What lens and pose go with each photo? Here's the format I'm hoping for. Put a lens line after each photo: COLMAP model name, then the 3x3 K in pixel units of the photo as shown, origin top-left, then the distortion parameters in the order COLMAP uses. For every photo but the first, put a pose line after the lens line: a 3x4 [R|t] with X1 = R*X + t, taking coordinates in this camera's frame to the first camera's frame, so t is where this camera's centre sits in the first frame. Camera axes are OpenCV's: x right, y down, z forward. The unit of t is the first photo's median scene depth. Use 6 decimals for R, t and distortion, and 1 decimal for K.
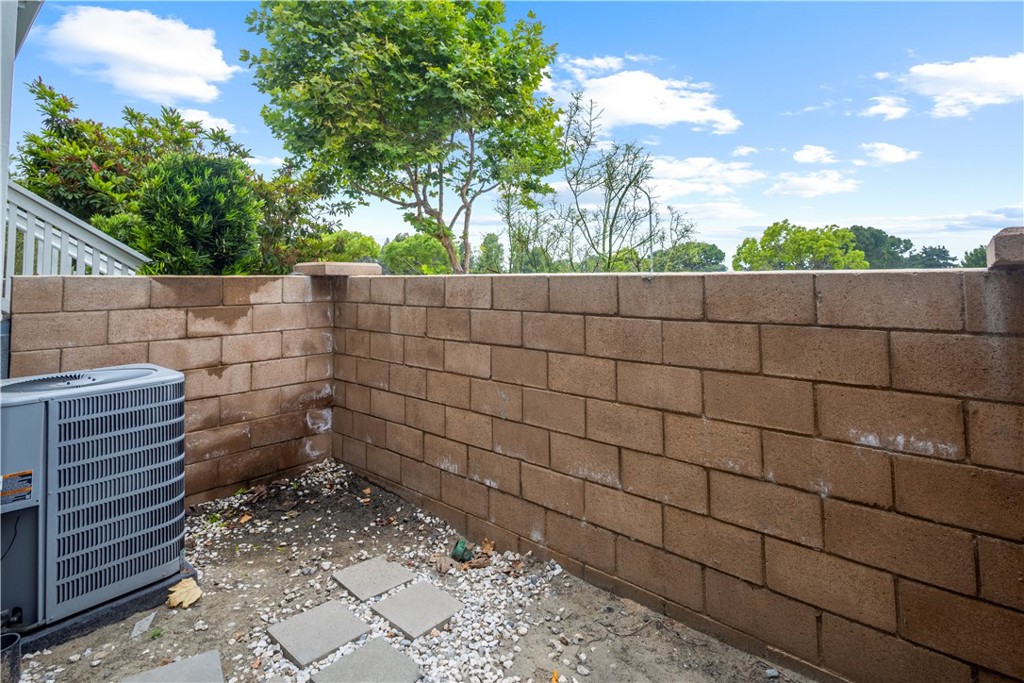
lens RADIAL K [[495.3, 0, 513.6], [0, 495.3, 249.5], [0, 0, 1]] dist [0.003508, 0.001119]
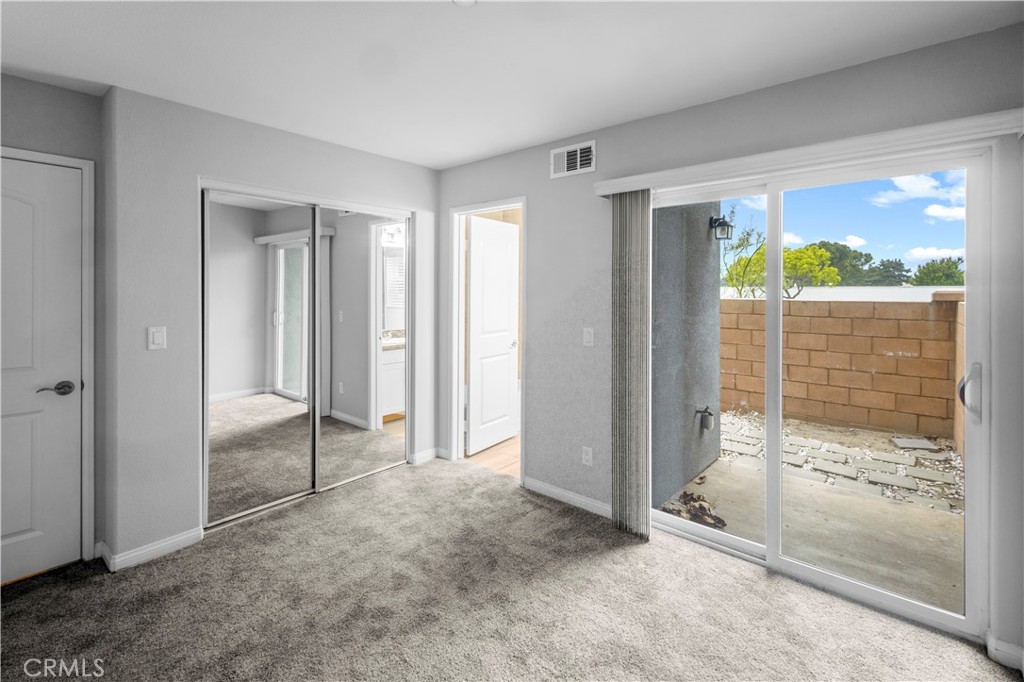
lens RADIAL K [[445.5, 0, 510.1], [0, 445.5, 293.7], [0, 0, 1]] dist [-0.000173, -0.000364]
pose [[0.999983, 0.005010, -0.003096, -0.529034], [-0.004762, 0.997140, 0.075420, -0.063628], [0.003465, -0.075404, 0.997147, -0.563843]]
